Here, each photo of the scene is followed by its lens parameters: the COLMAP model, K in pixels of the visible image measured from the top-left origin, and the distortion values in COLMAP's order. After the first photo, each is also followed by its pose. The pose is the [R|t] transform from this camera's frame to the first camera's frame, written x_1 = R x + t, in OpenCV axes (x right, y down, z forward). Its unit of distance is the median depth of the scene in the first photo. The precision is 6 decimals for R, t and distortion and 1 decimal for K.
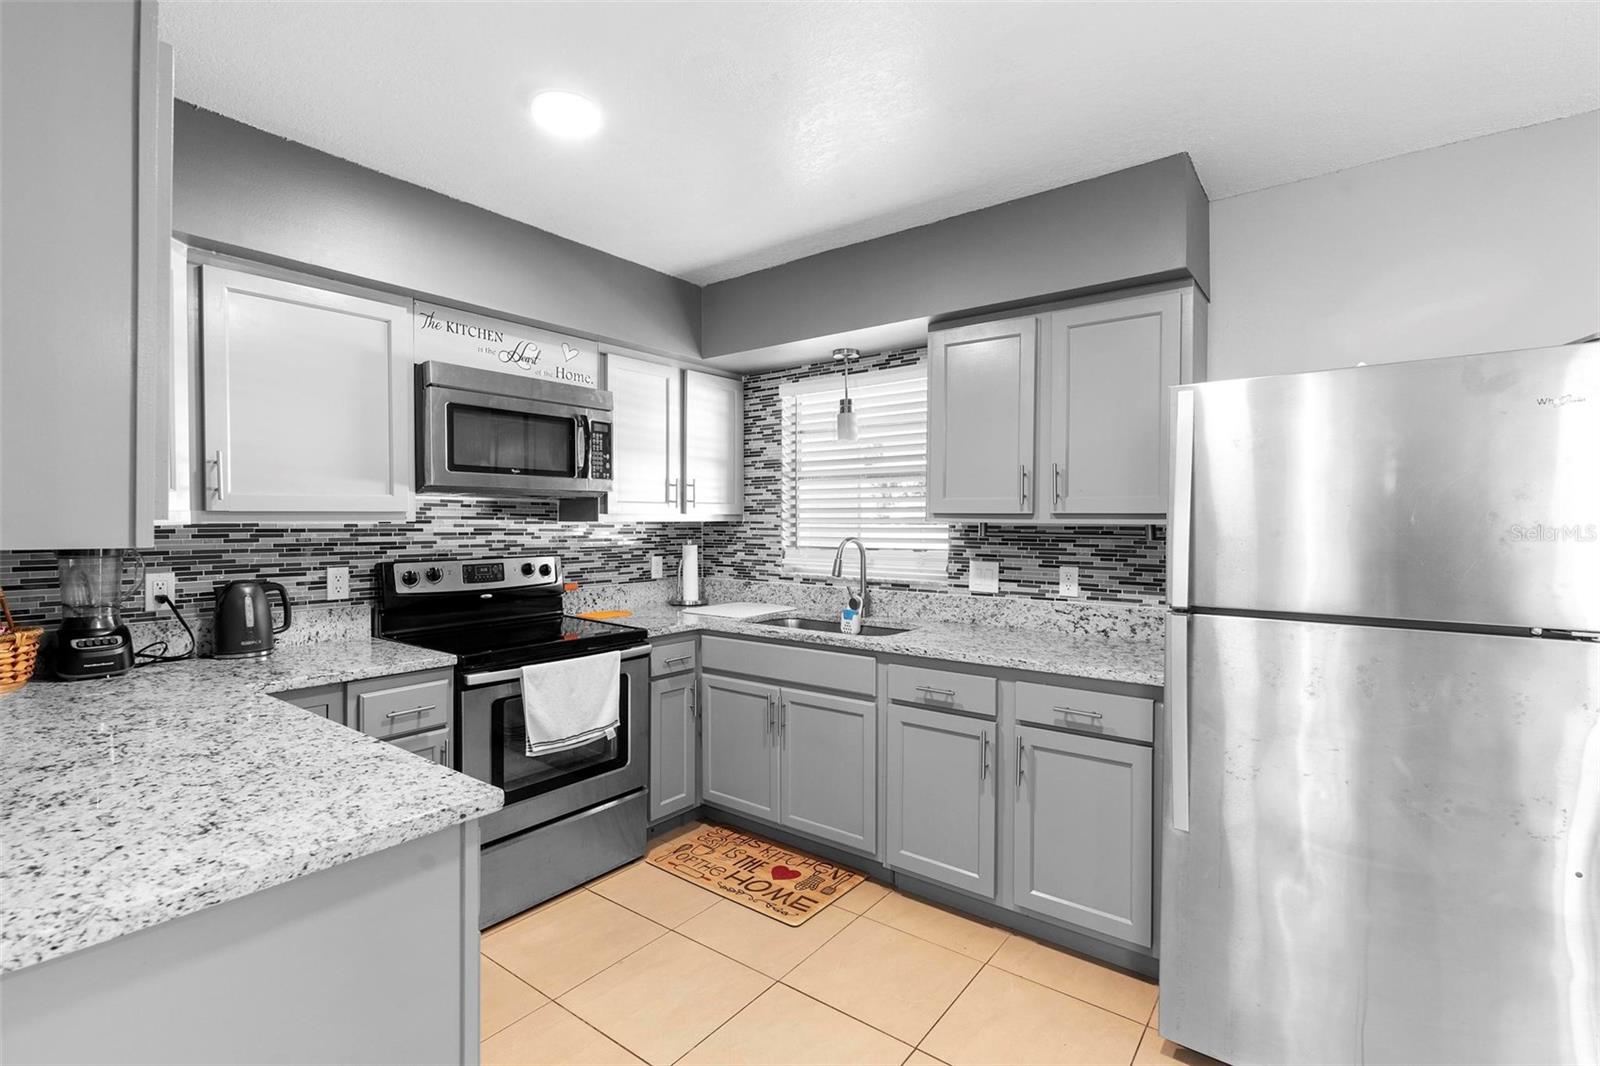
lens RADIAL K [[724.0, 0, 803.0], [0, 724.0, 527.6], [0, 0, 1]] dist [-0.007010, 0.004669]
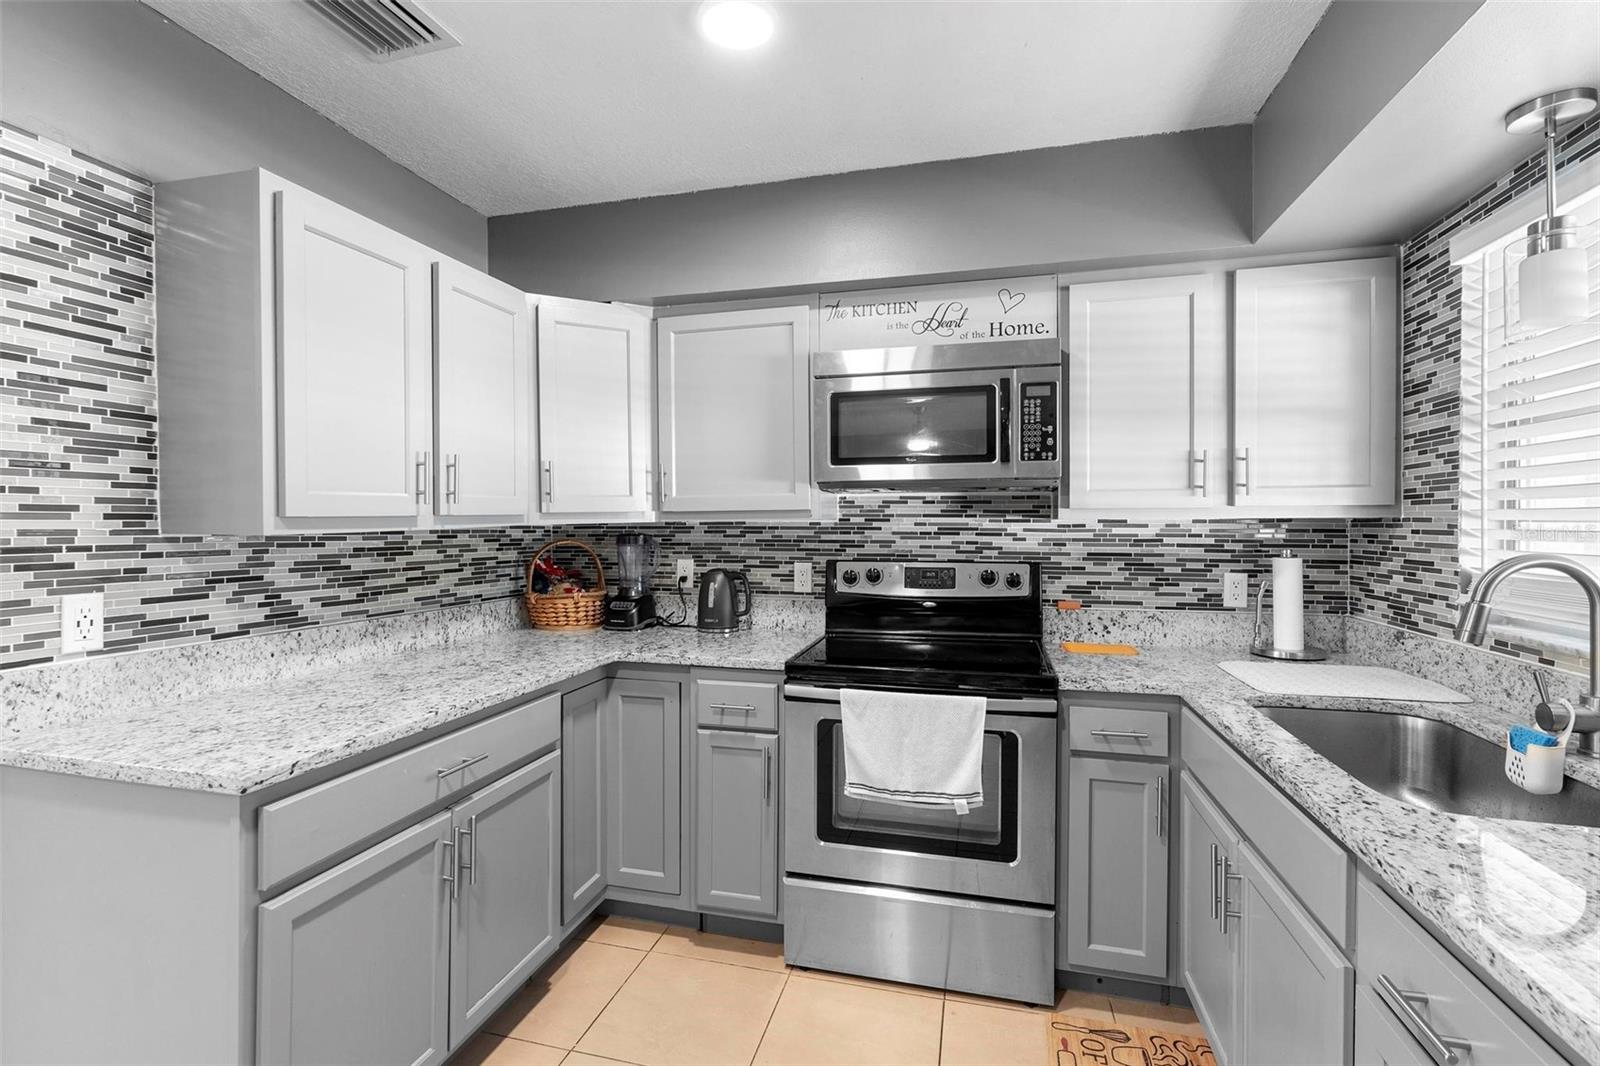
lens RADIAL K [[724.0, 0, 803.0], [0, 724.0, 527.6], [0, 0, 1]] dist [-0.007010, 0.004669]
pose [[0.390721, 0.004788, -0.920497, 0.297905], [-0.006734, 0.999975, 0.002343, 0.000340], [0.920484, 0.005283, 0.390744, 0.488618]]
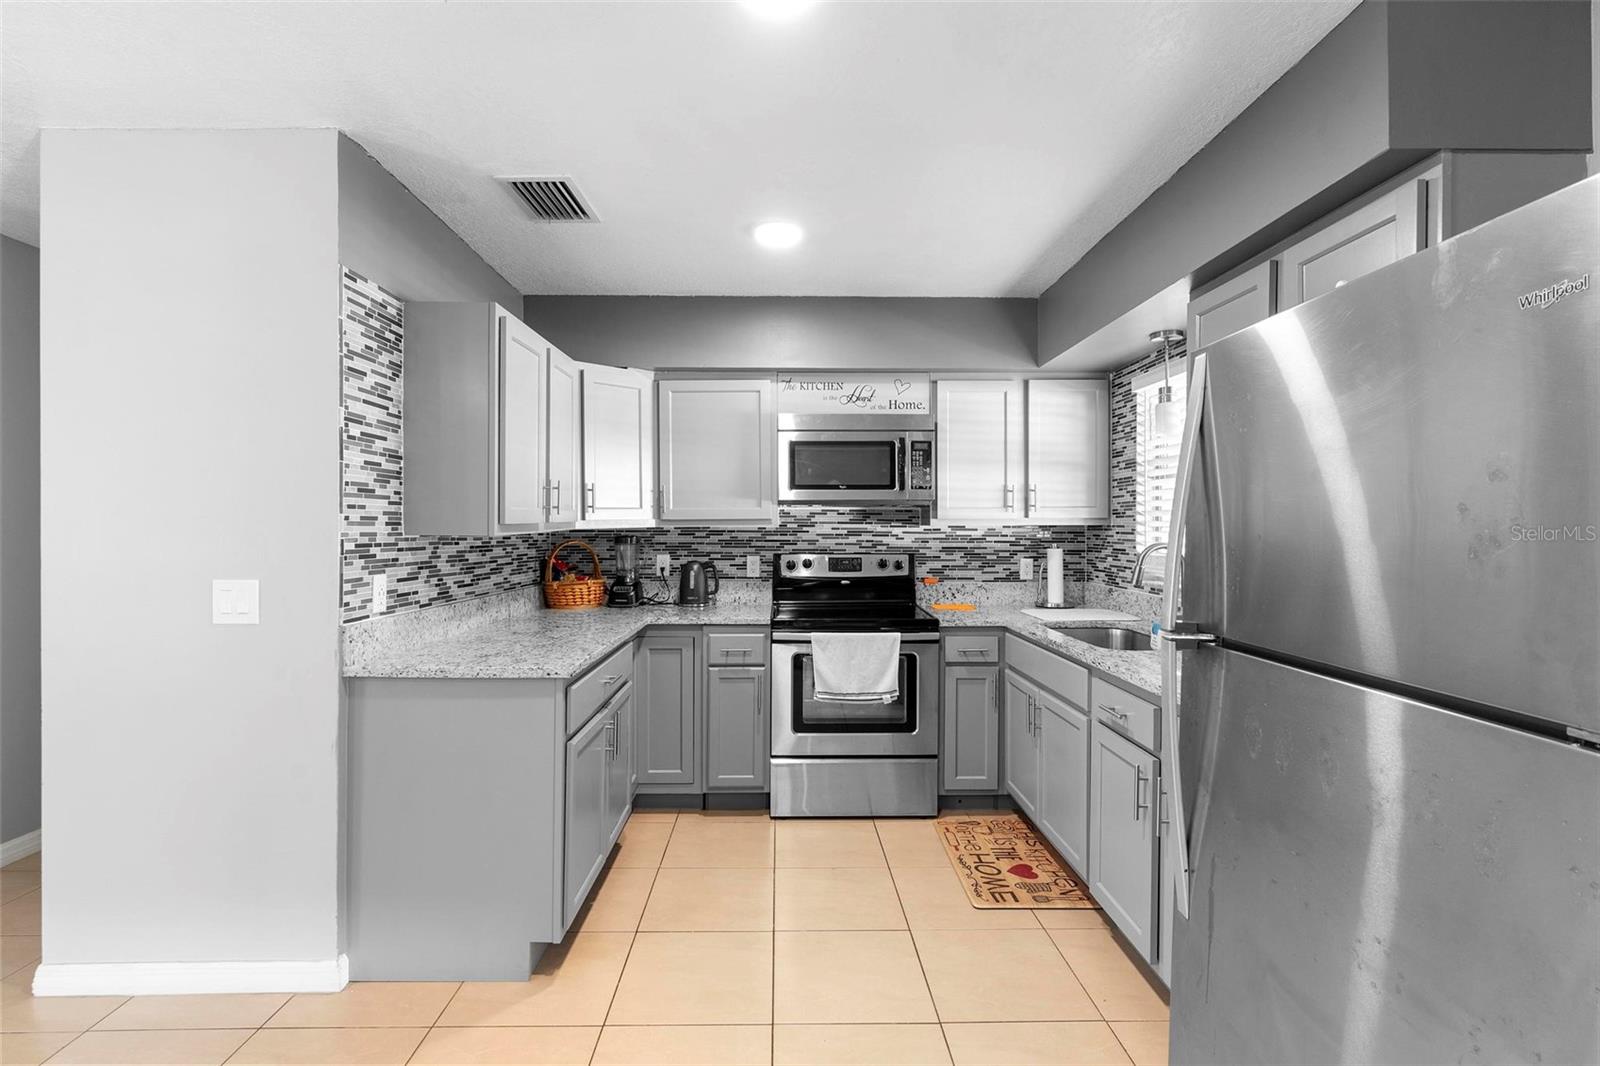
lens RADIAL K [[724.0, 0, 803.0], [0, 724.0, 527.6], [0, 0, 1]] dist [-0.007010, 0.004669]
pose [[0.628525, 0.000022, -0.777789, 0.511795], [-0.005991, 0.999970, -0.004813, 0.002066], [0.777766, 0.007685, 0.628507, 0.106017]]
